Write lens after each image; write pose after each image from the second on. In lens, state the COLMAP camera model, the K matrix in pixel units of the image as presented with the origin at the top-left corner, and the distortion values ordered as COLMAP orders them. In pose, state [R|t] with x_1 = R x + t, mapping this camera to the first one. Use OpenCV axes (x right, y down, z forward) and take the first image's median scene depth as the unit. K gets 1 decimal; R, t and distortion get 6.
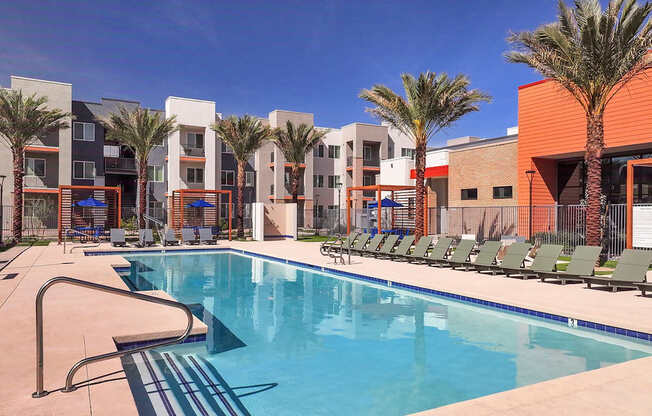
lens RADIAL K [[493.8, 0, 326.0], [0, 493.8, 208.0], [0, 0, 1]] dist [0.002996, 0.001181]
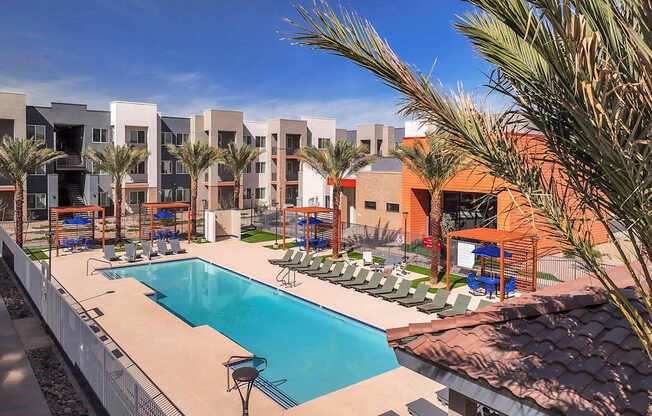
lens RADIAL K [[502.4, 0, 327.3], [0, 502.4, 185.7], [0, 0, 1]] dist [0.001652, -0.003586]
pose [[0.984266, -0.006584, 0.176569, -0.044907], [-0.005172, 0.997804, 0.066036, -0.108288], [-0.176616, -0.065910, 0.982071, -0.213041]]
